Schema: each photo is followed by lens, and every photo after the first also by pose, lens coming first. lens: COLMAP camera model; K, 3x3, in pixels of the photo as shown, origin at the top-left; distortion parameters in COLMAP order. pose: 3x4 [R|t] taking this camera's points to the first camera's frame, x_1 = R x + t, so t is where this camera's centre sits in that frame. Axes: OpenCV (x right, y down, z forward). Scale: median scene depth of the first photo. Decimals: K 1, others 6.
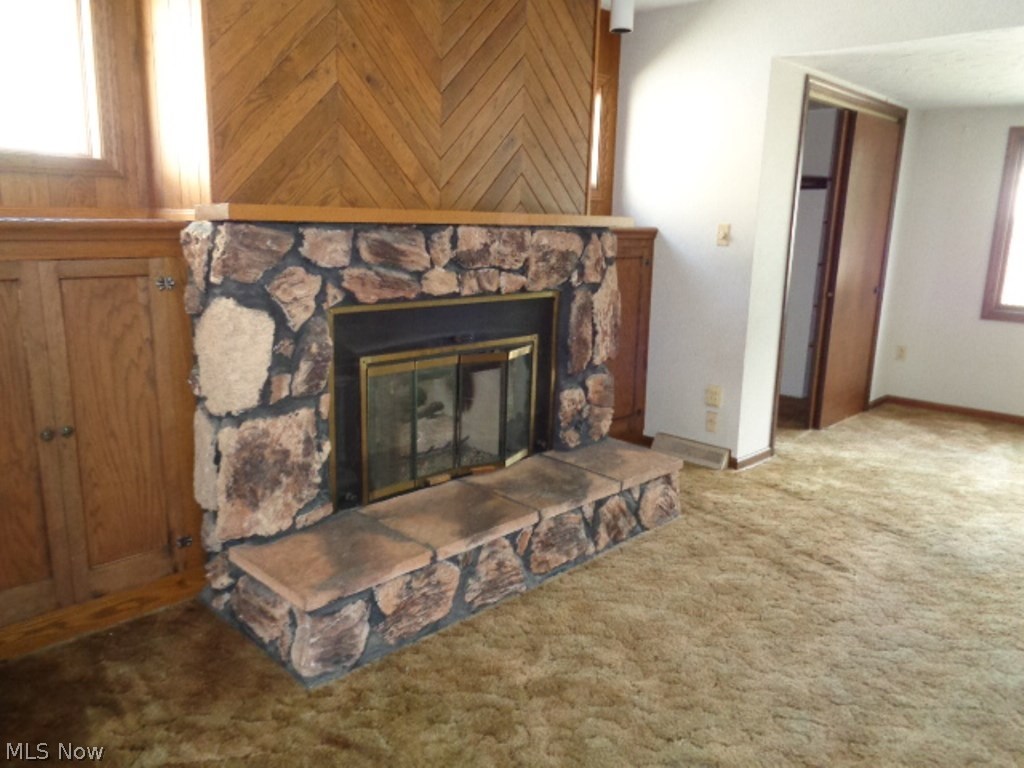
lens RADIAL K [[770.7, 0, 518.3], [0, 770.7, 385.7], [0, 0, 1]] dist [-0.003458, 0.002533]
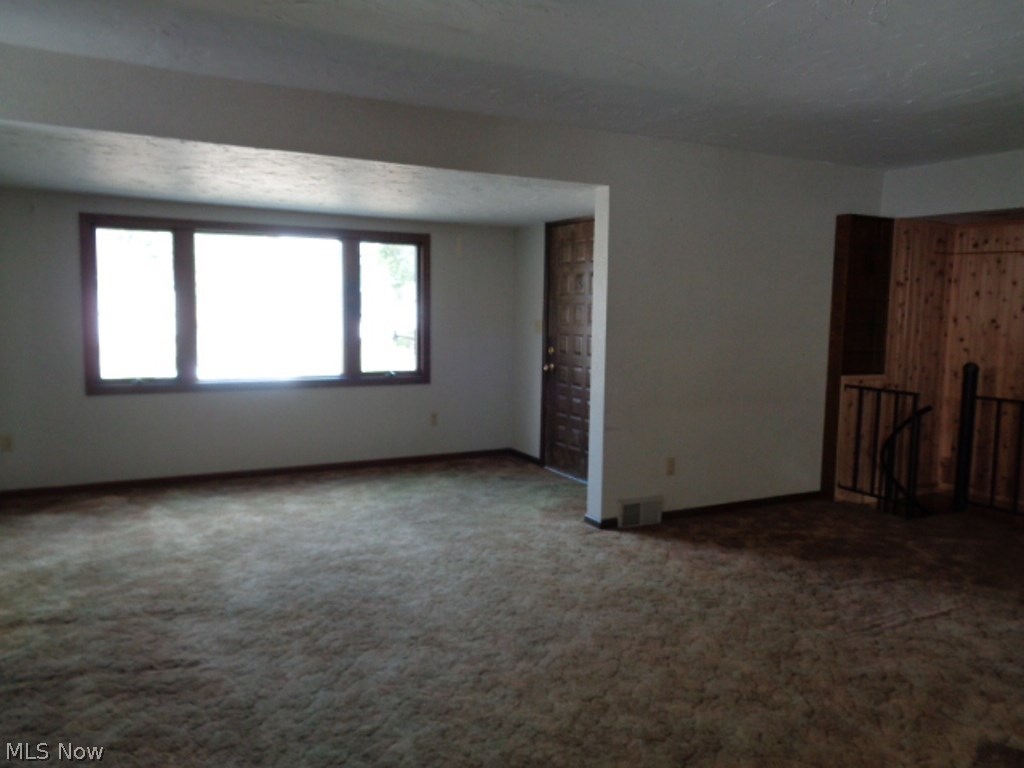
lens RADIAL K [[770.7, 0, 516.7], [0, 770.7, 390.1], [0, 0, 1]] dist [-0.003458, 0.002533]
pose [[0.309467, -0.117896, 0.943573, -0.335705], [0.193304, 0.979365, 0.058969, -0.080036], [-0.931055, 0.164147, 0.325871, 0.251124]]
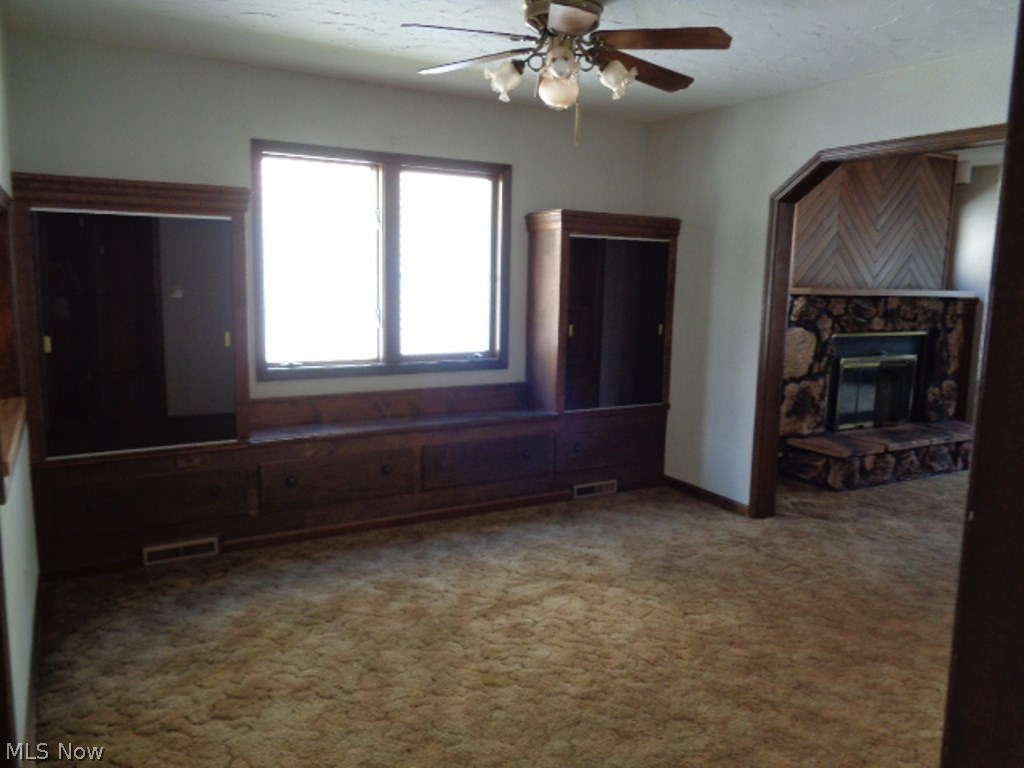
lens RADIAL K [[770.7, 0, 516.3], [0, 770.7, 379.4], [0, 0, 1]] dist [-0.003458, 0.002533]
pose [[0.959907, 0.034627, -0.278170, -0.423475], [-0.059597, 0.994864, -0.081812, 0.221765], [0.273909, 0.095110, 0.957041, -1.129679]]
